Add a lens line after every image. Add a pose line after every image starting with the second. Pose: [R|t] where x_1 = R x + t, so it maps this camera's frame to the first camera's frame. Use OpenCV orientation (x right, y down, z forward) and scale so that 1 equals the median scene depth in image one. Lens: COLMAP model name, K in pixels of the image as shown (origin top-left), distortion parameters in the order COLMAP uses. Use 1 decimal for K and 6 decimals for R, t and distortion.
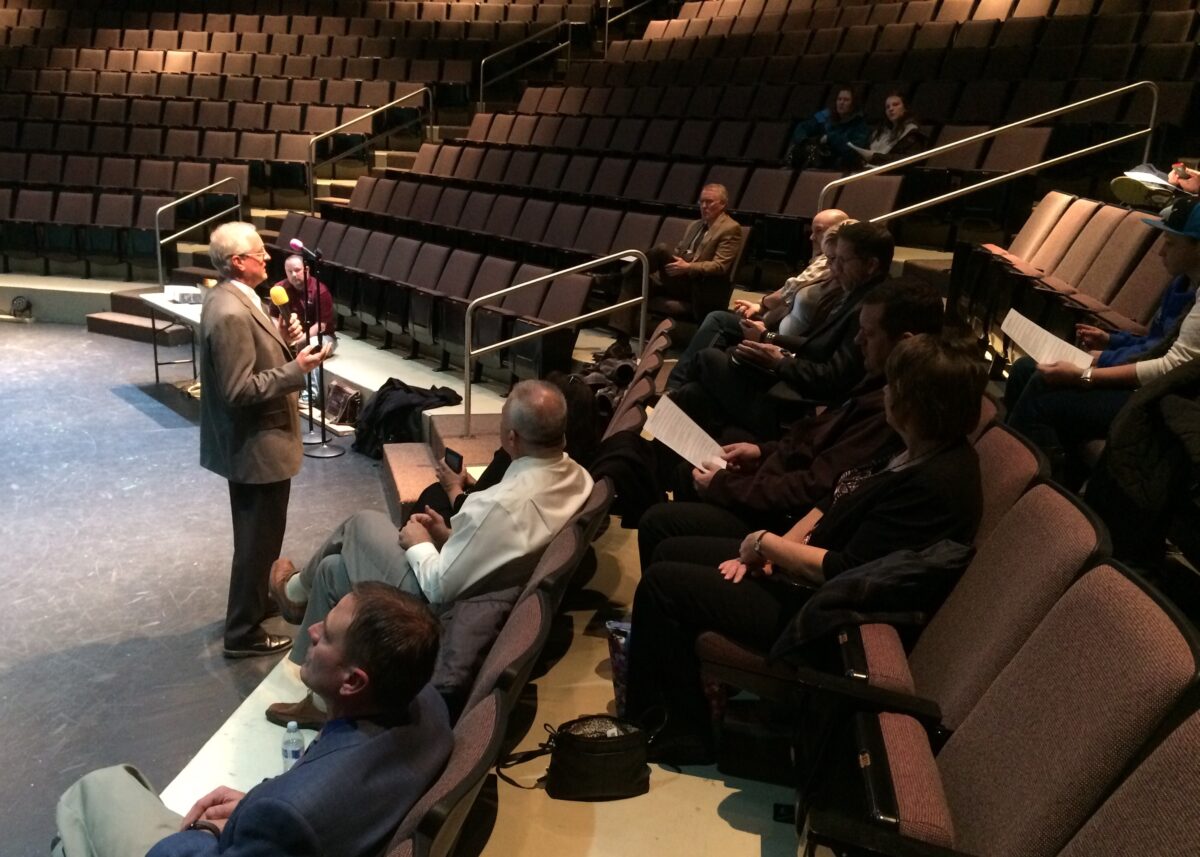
lens RADIAL K [[1759.1, 0, 598.4], [0, 1759.1, 428.6], [0, 0, 1]] dist [-0.042035, 0.000000]
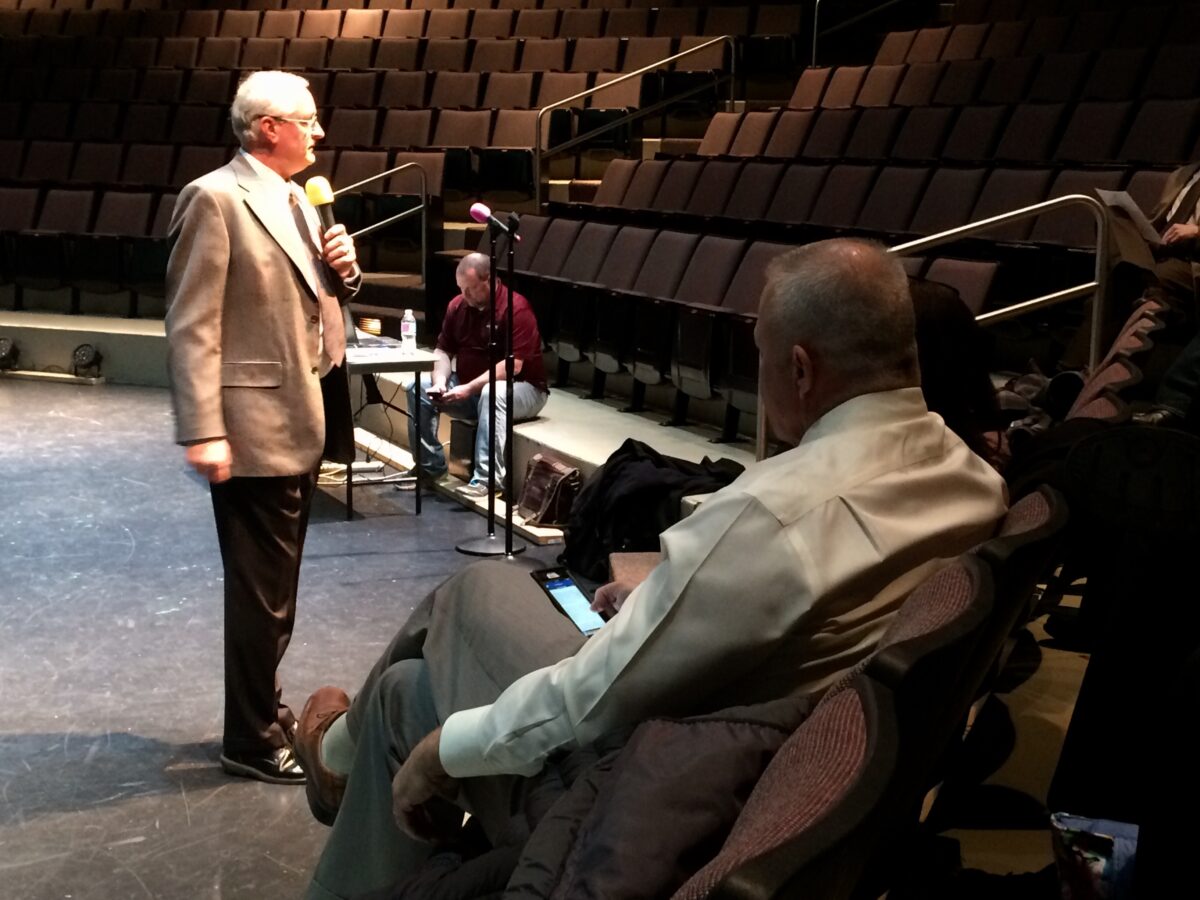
lens RADIAL K [[1761.7, 0, 602.5], [0, 1761.7, 450.9], [0, 0, 1]] dist [0.045894, 0.000000]
pose [[0.978246, 0.011405, -0.207136, -0.009055], [-0.049993, 0.982021, -0.182030, 0.076675], [0.201336, 0.188425, 0.961228, 0.444666]]
